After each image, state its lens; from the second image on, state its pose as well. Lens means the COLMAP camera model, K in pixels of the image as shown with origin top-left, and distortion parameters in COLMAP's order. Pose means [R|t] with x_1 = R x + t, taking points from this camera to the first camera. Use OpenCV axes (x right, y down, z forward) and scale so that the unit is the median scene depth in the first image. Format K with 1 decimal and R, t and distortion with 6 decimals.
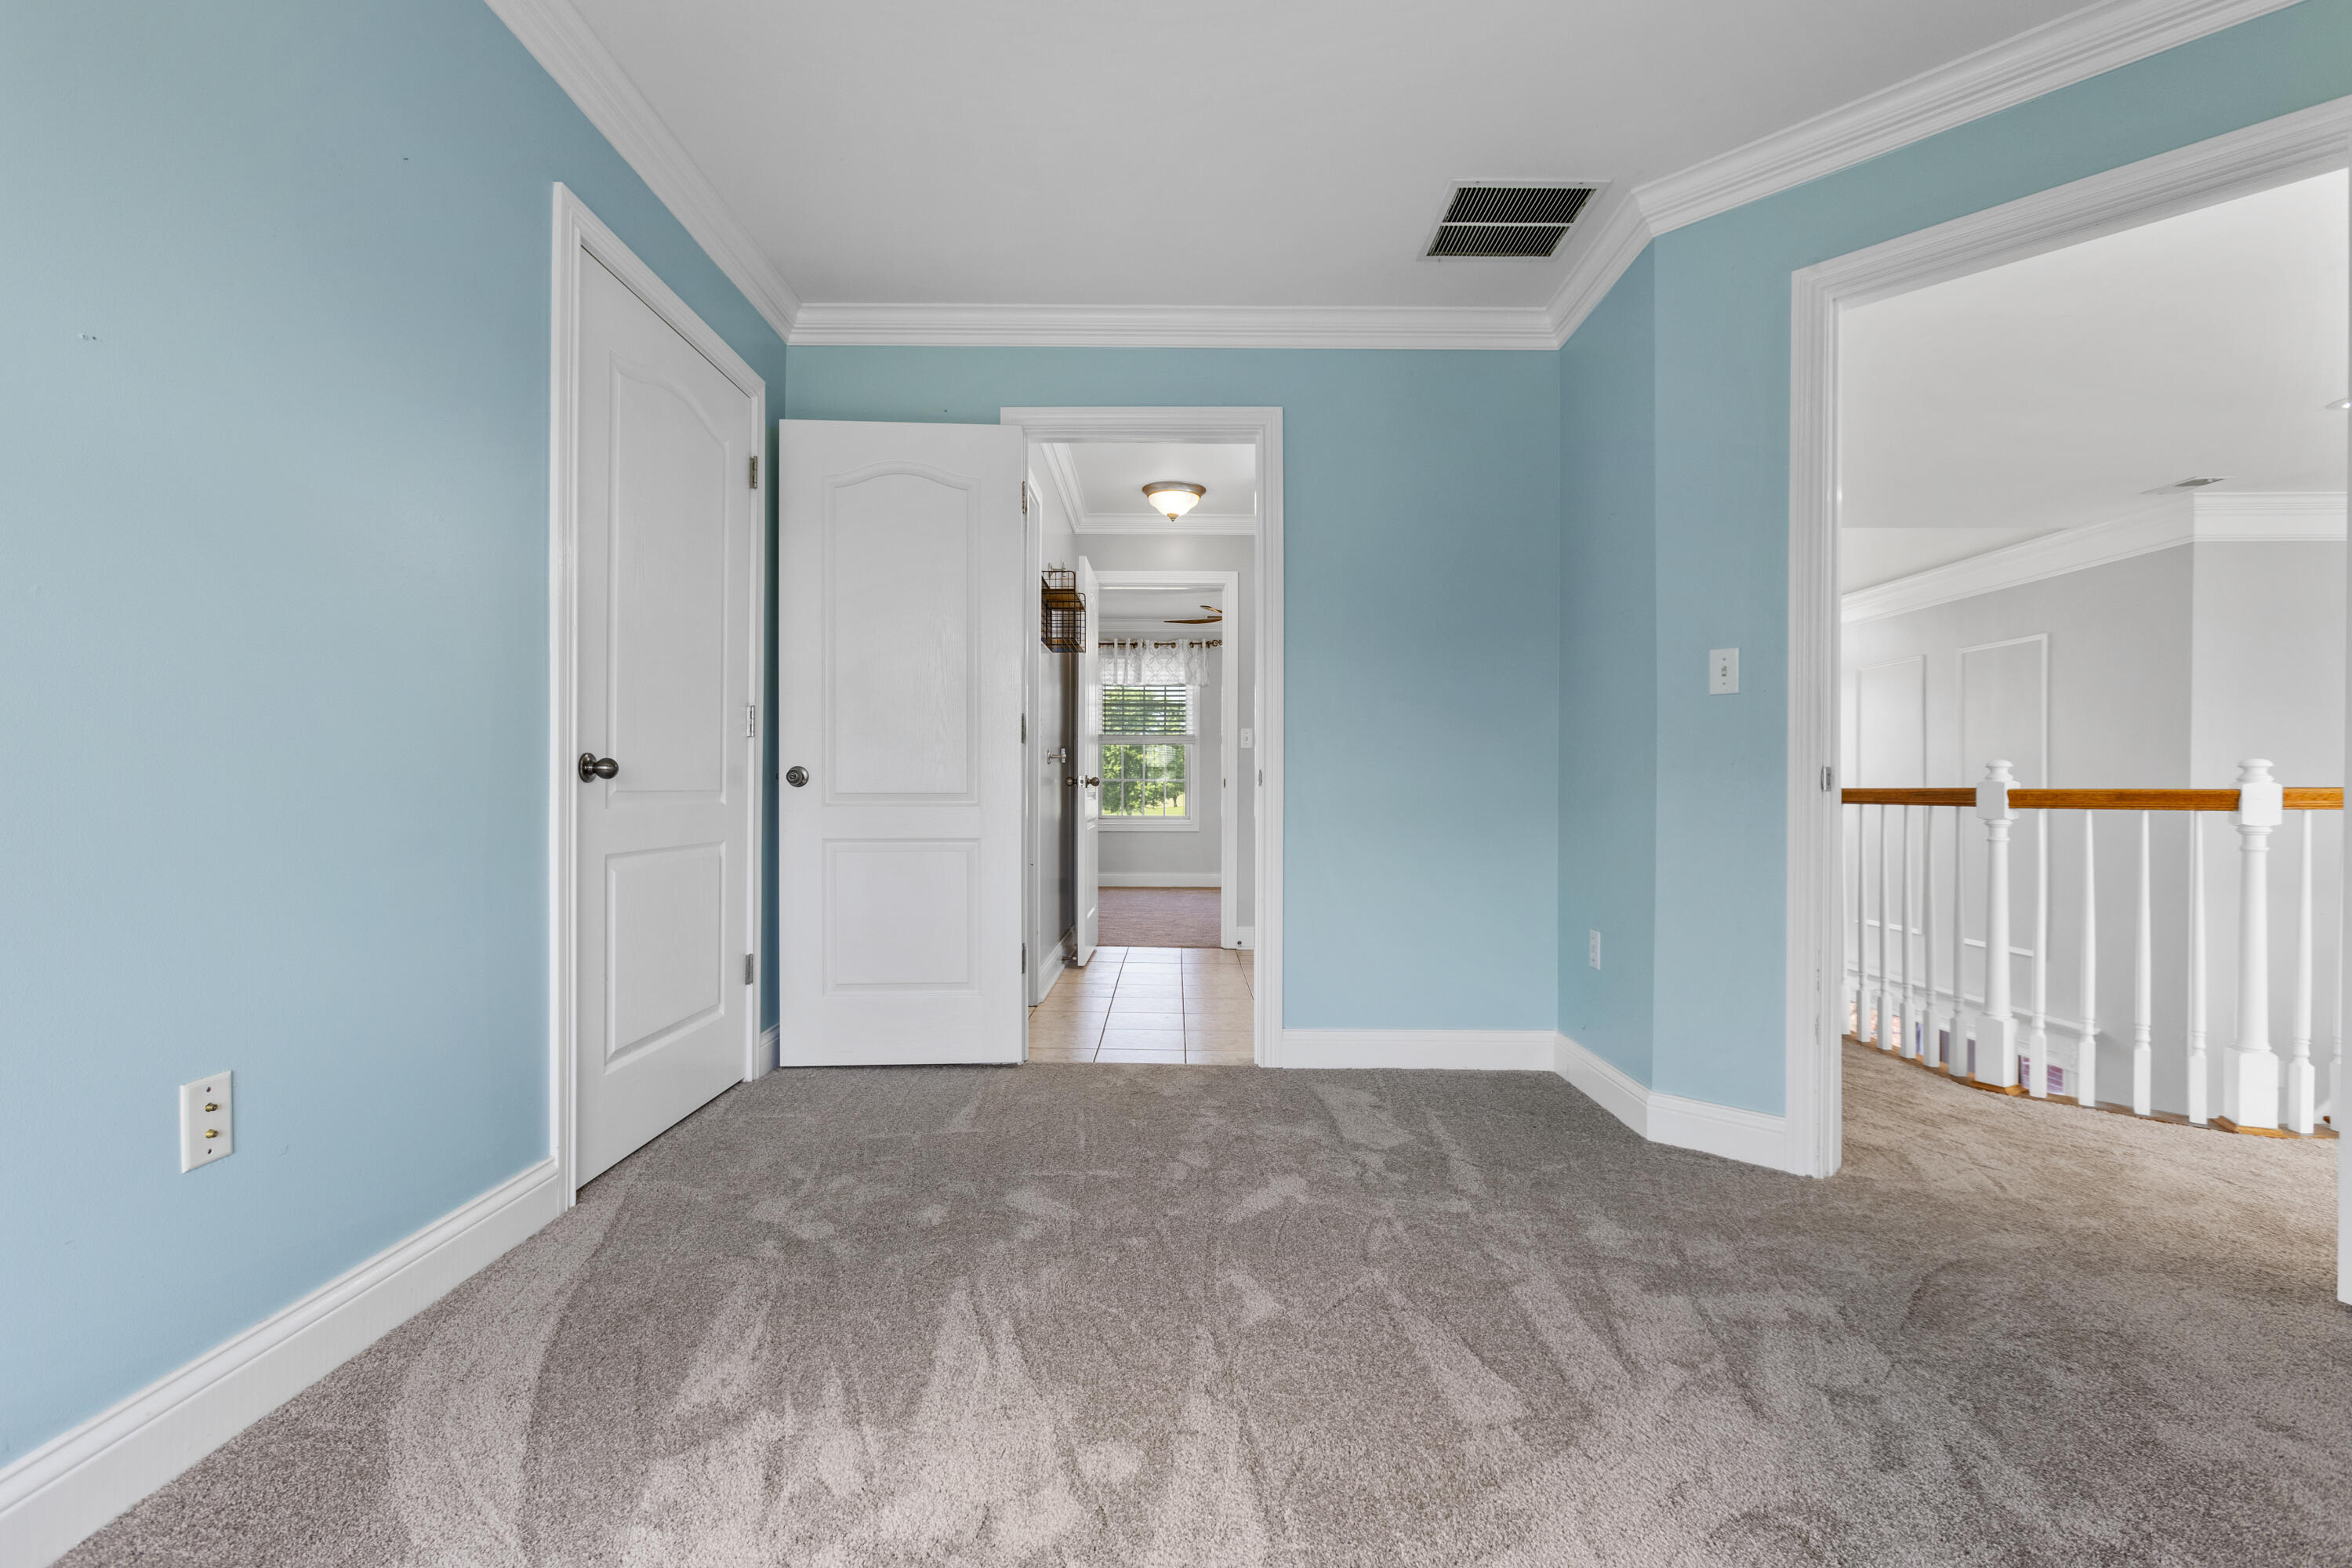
lens RADIAL K [[1025.8, 0, 1170.4], [0, 1025.8, 794.8], [0, 0, 1]] dist [0.000748, 0.000110]
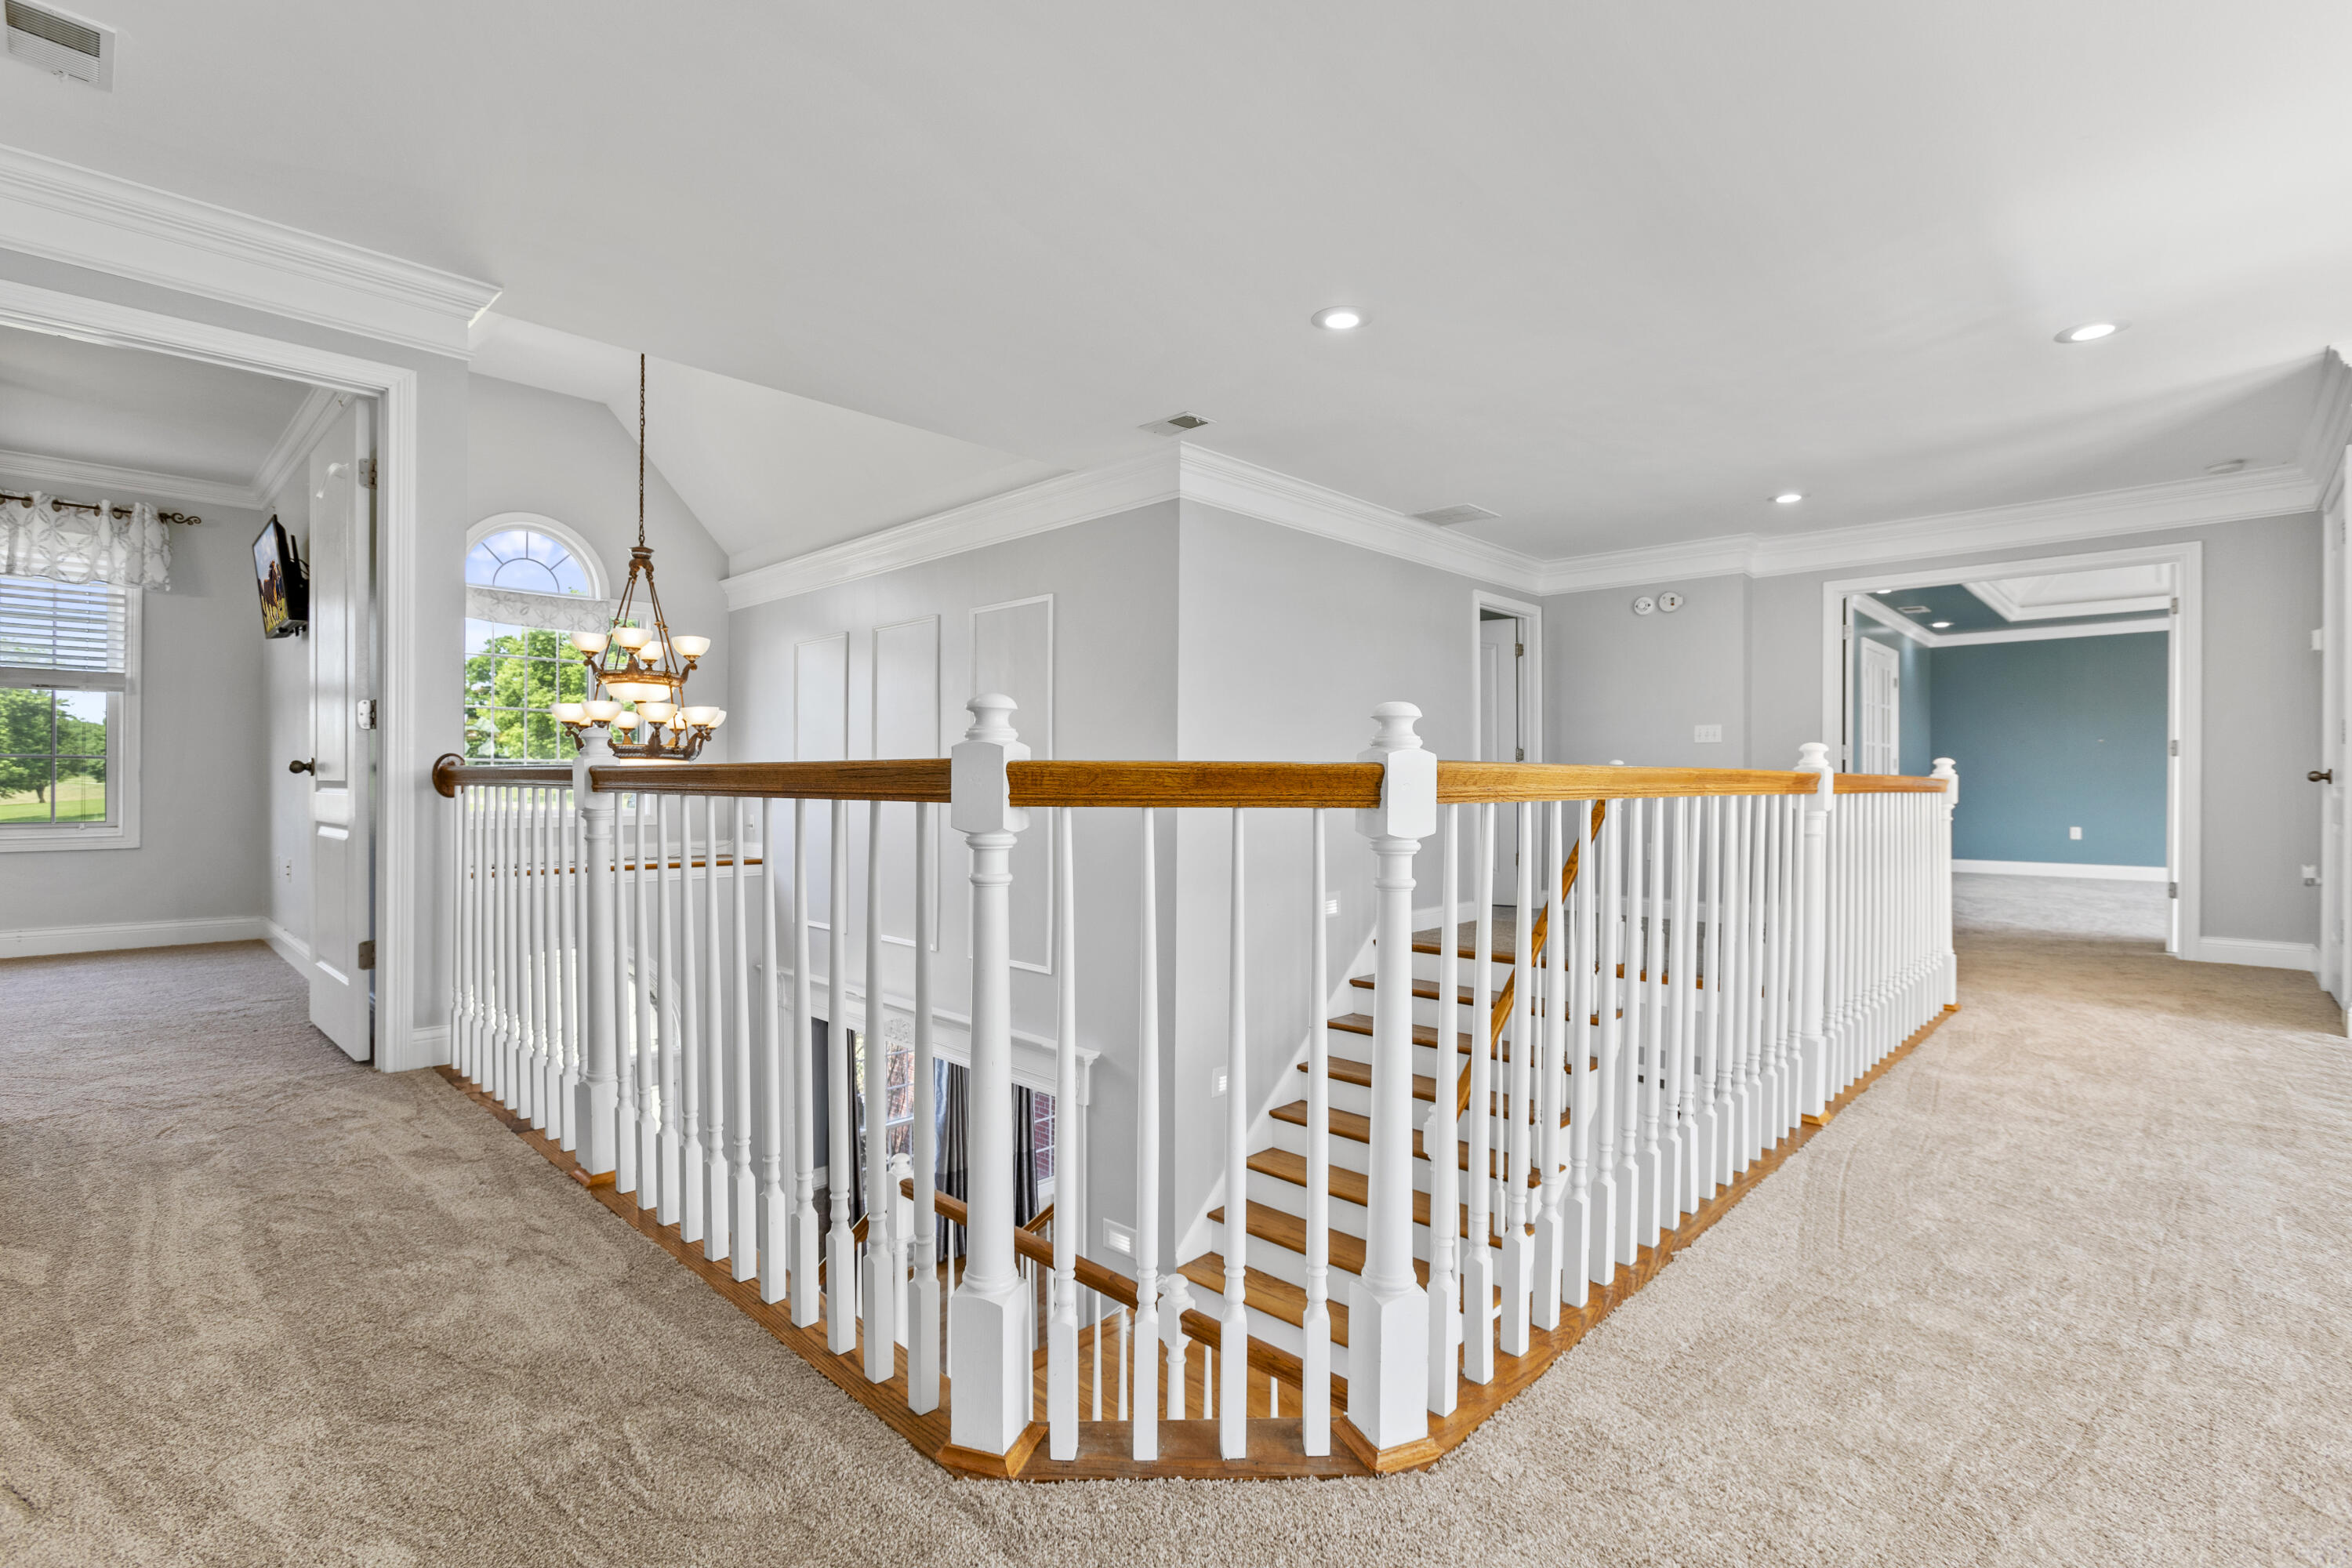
lens RADIAL K [[1131.8, 0, 1176.0], [0, 1131.8, 784.0], [0, 0, 1]] dist [0.000160, 0.001431]
pose [[0.680924, -0.000725, 0.732353, 0.514024], [0.001294, 0.999999, -0.000213, 0.004110], [-0.732353, 0.001092, 0.680925, 0.623174]]
